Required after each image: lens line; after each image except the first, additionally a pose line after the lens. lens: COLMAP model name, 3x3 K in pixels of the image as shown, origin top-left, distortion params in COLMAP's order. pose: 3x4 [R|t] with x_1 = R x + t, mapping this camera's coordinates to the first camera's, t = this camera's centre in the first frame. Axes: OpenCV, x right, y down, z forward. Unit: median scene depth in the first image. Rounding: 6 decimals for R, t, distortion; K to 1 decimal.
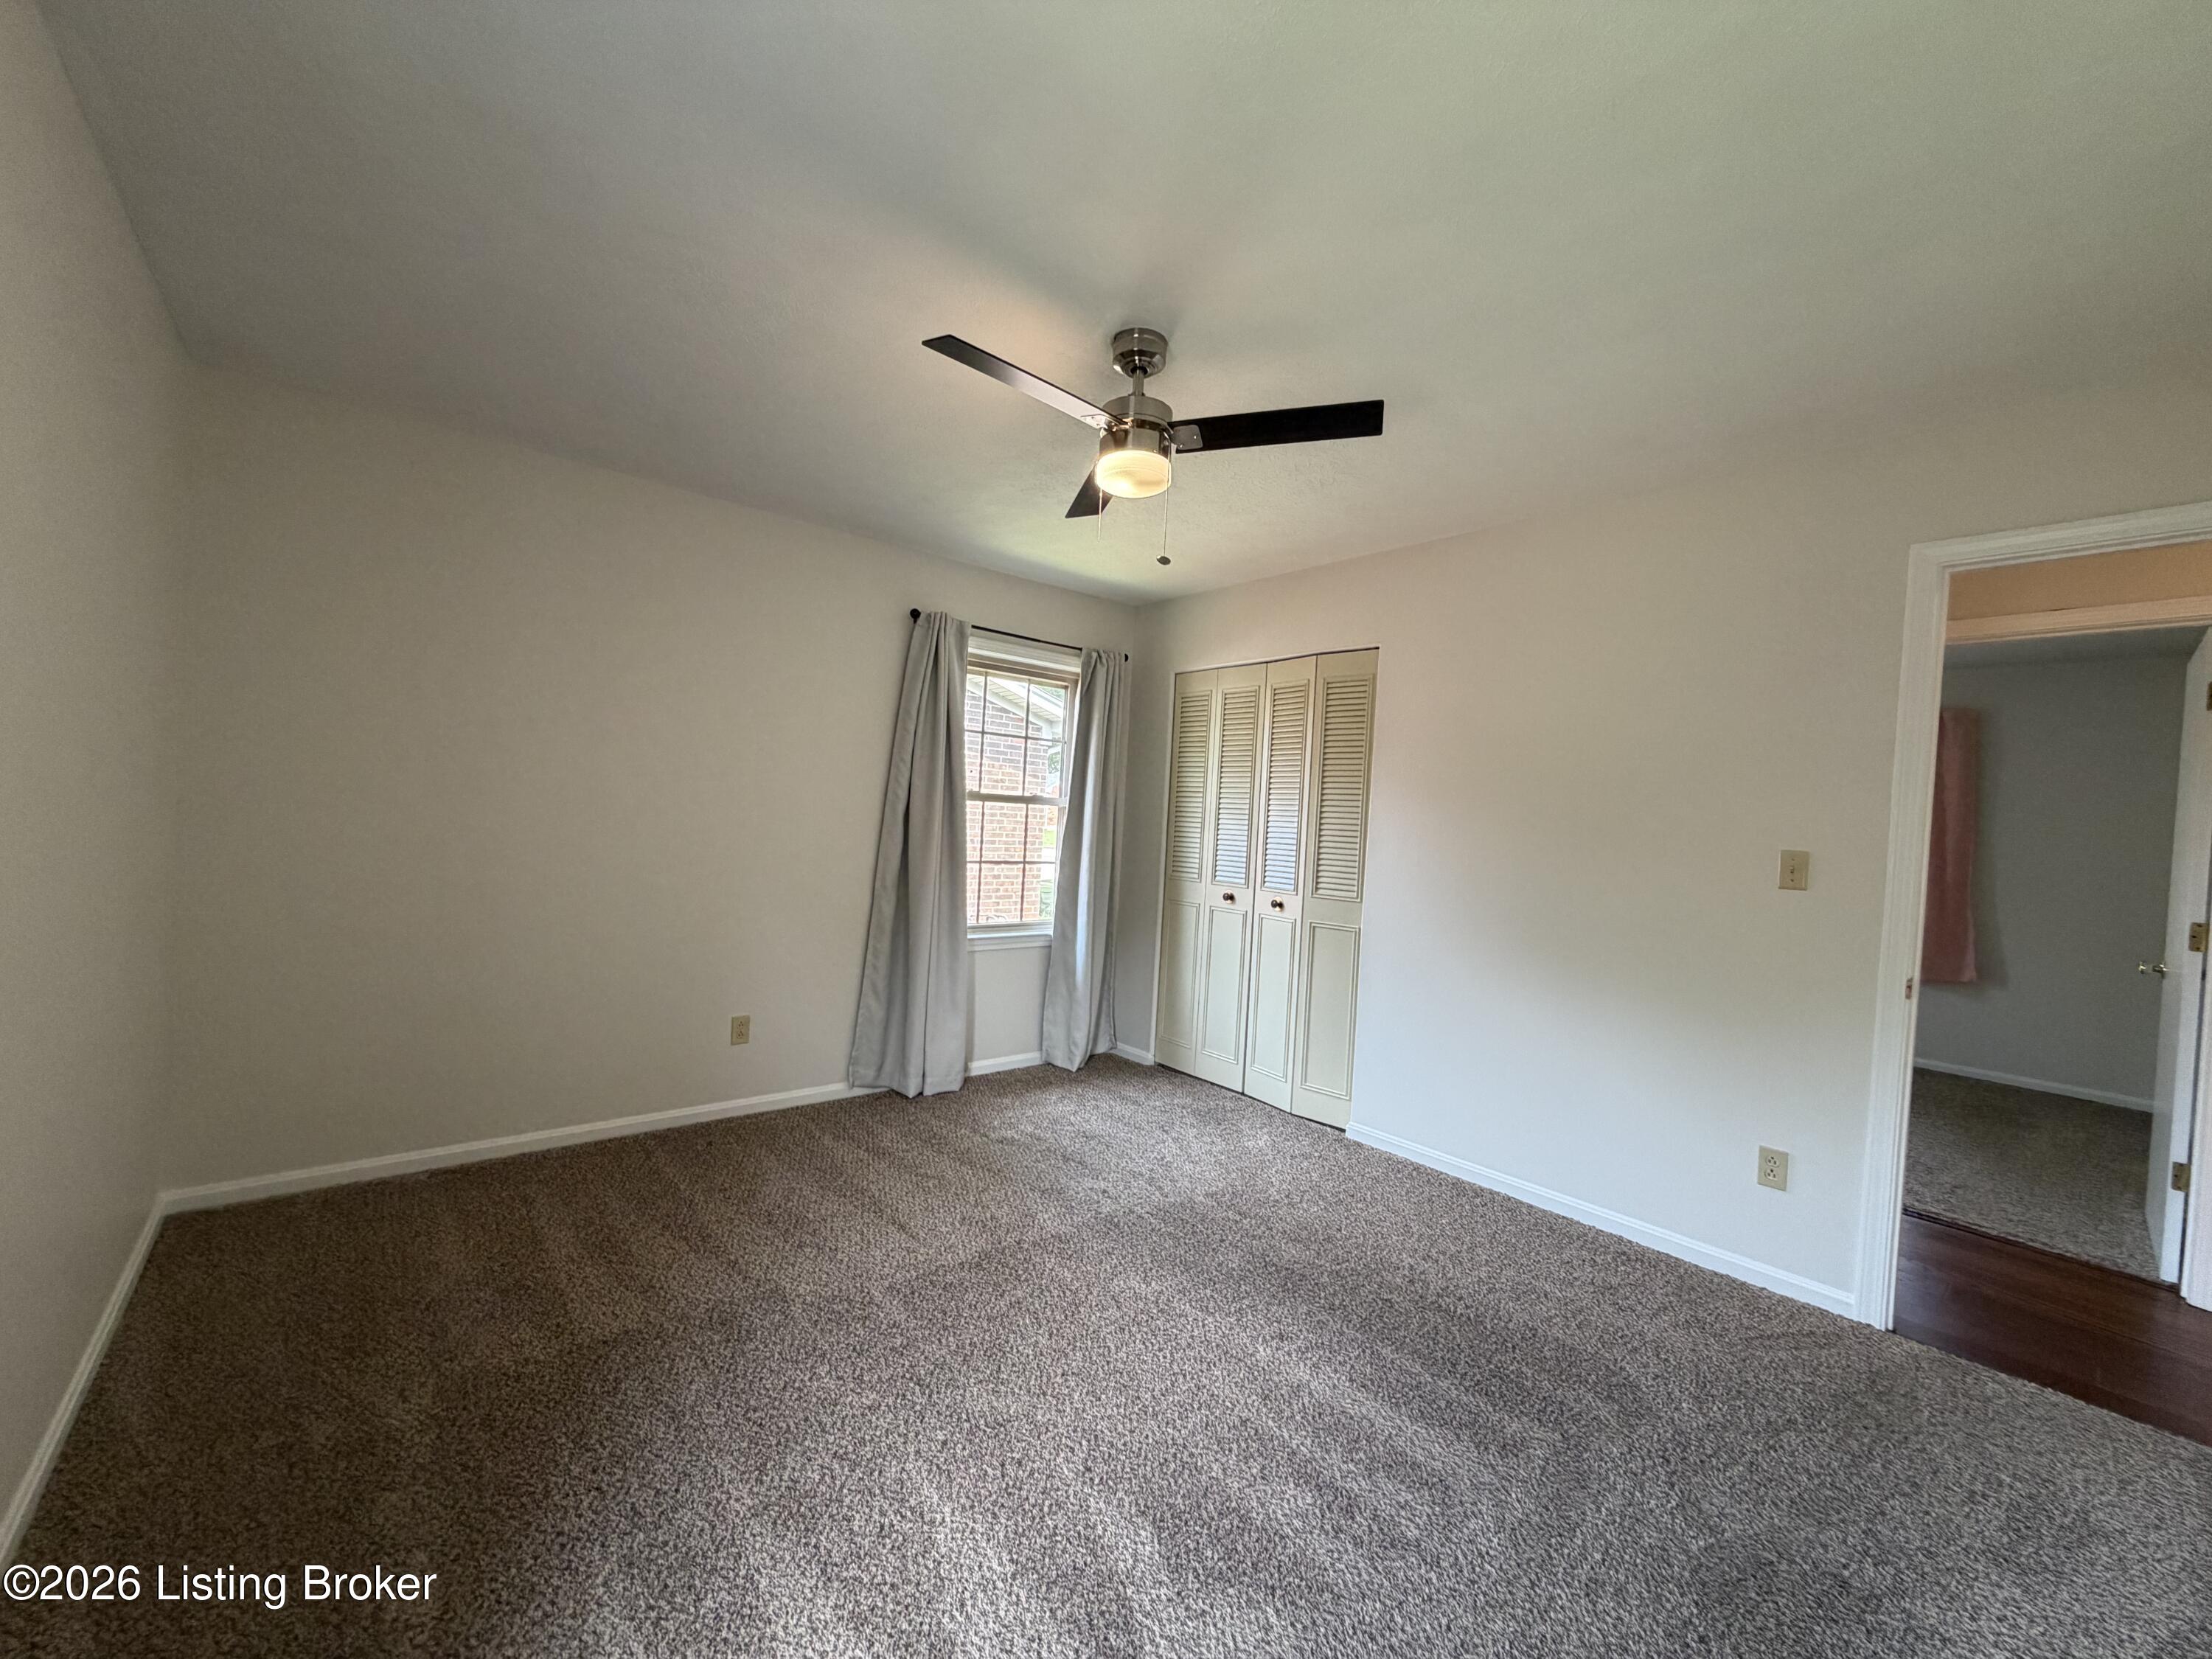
lens RADIAL K [[880.8, 0, 1106.0], [0, 880.8, 829.5], [0, 0, 1]] dist [0.000264, -0.000017]
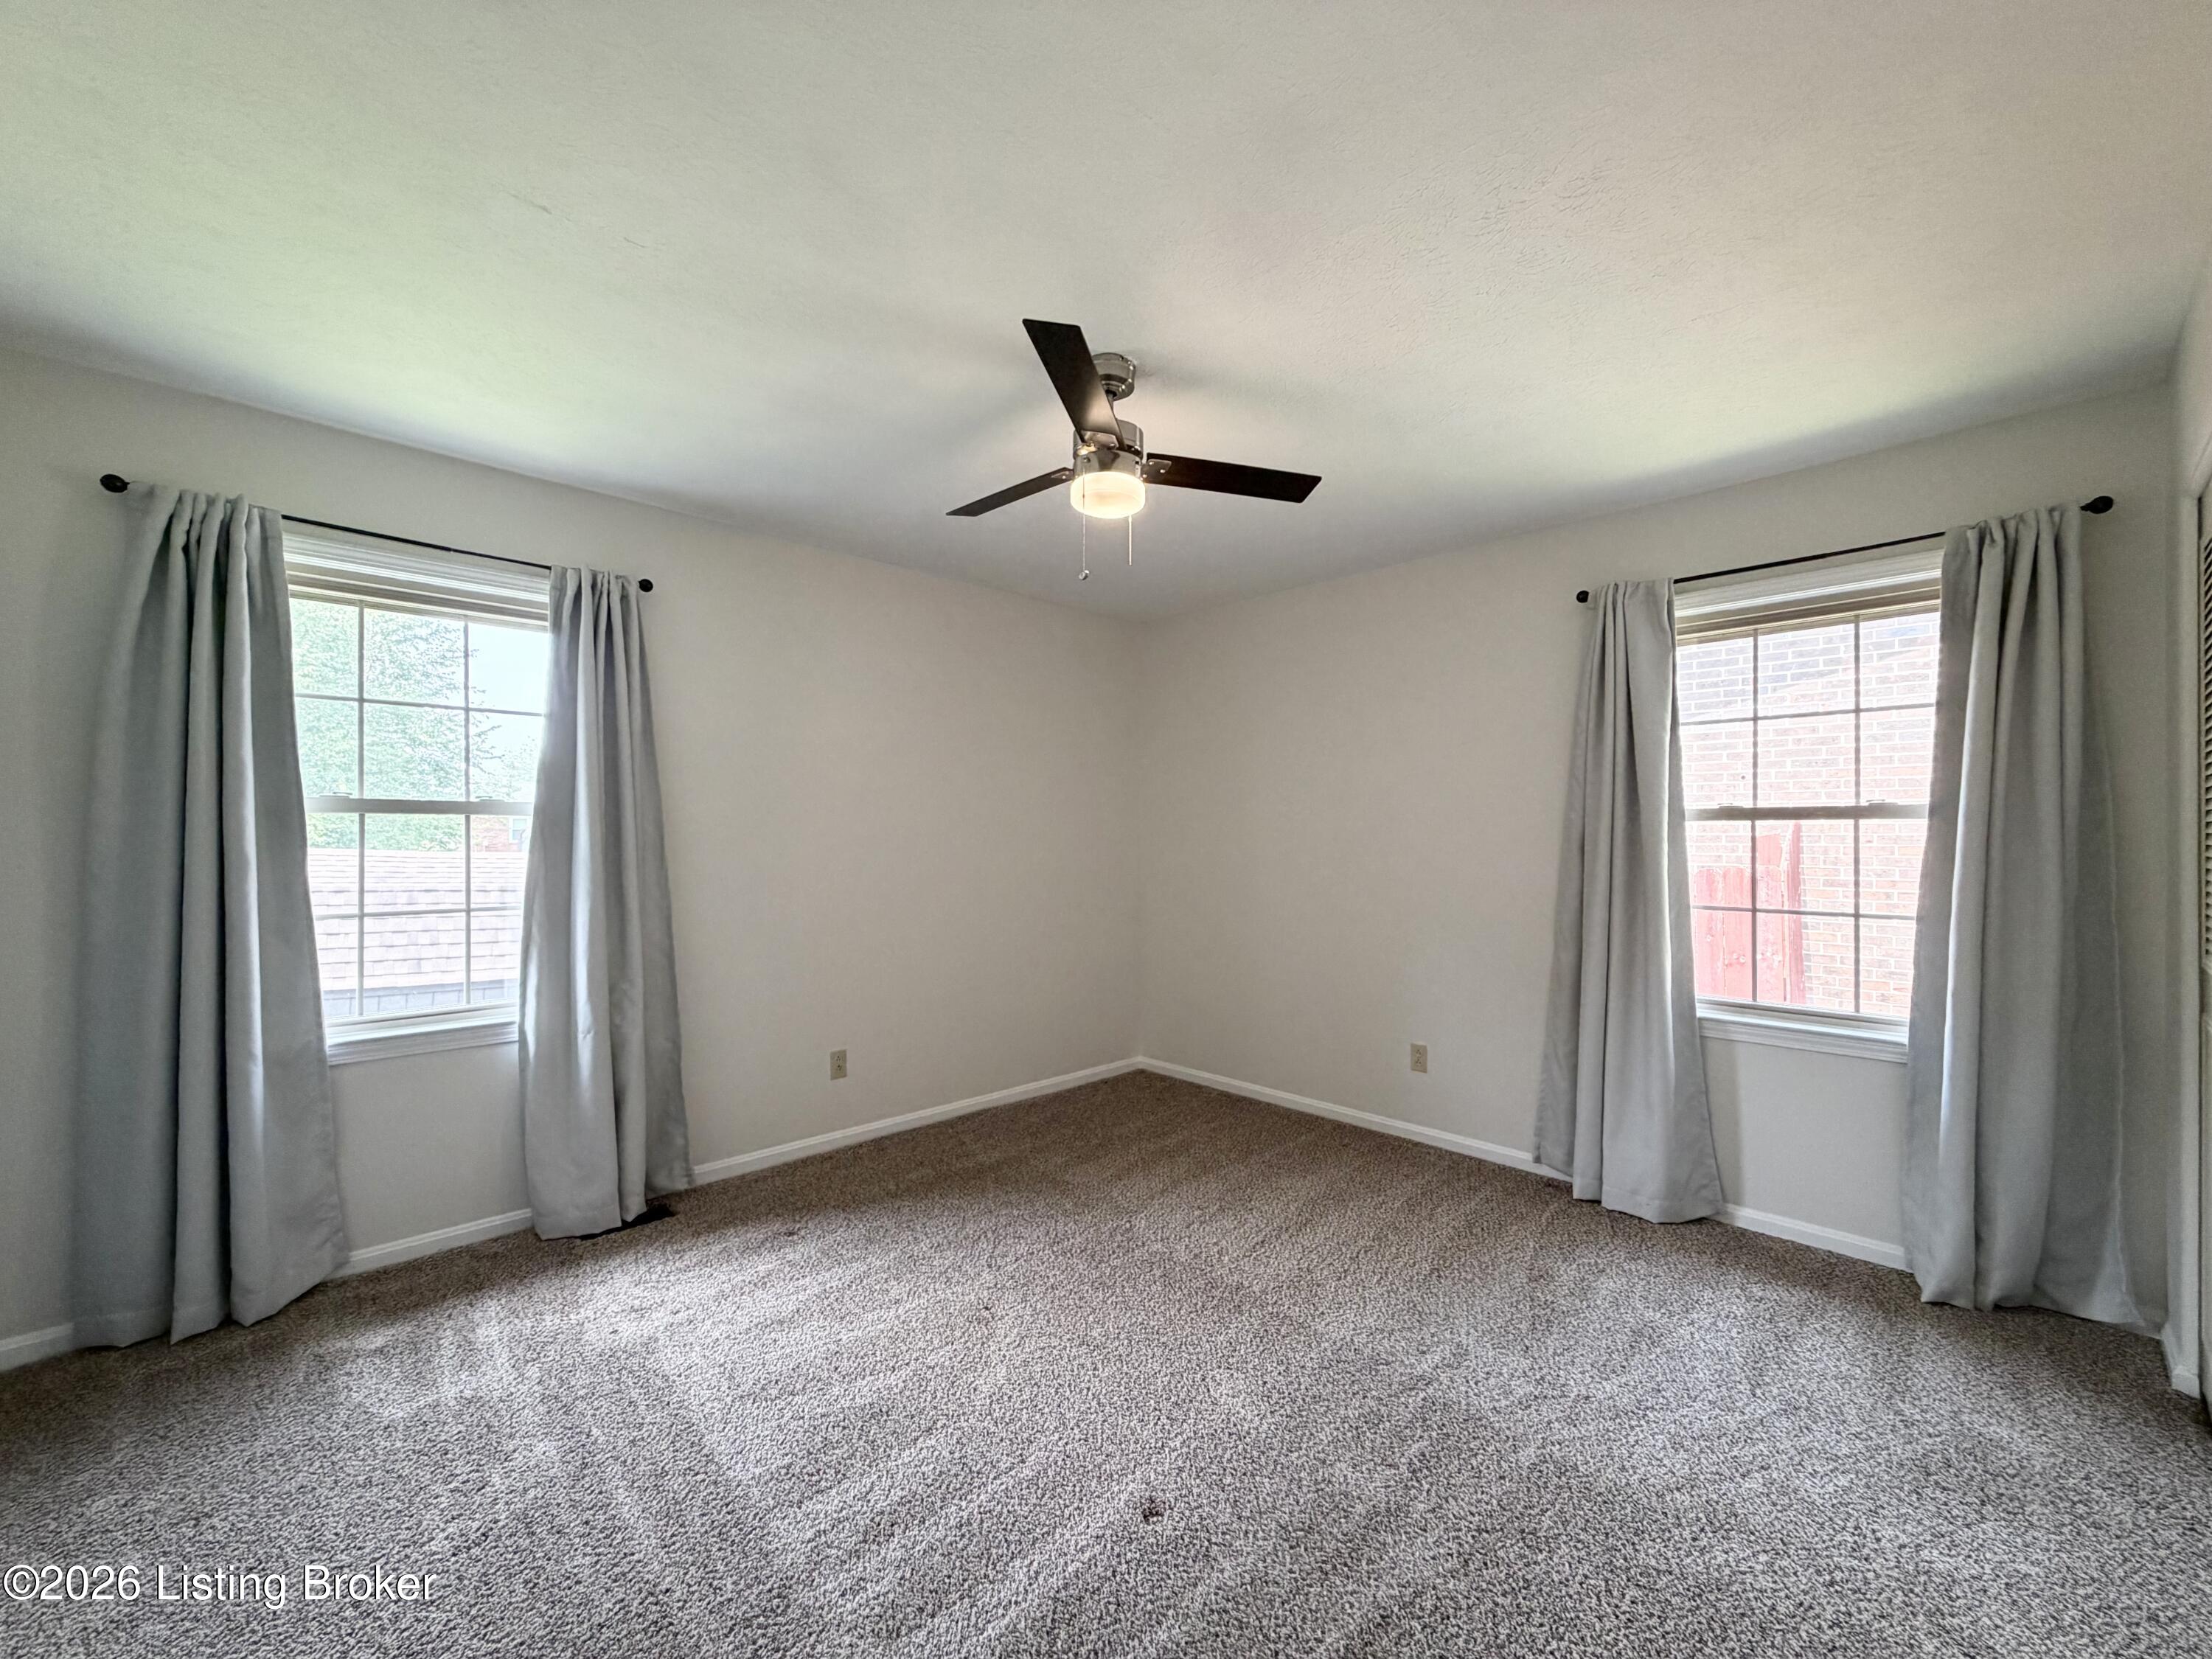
lens RADIAL K [[880.8, 0, 1106.0], [0, 880.8, 829.5], [0, 0, 1]] dist [0.000264, -0.000017]
pose [[0.057558, -0.061585, -0.996441, 0.597454], [-0.005525, 0.998061, -0.062005, 0.023159], [0.998327, 0.009074, 0.057106, 0.548476]]
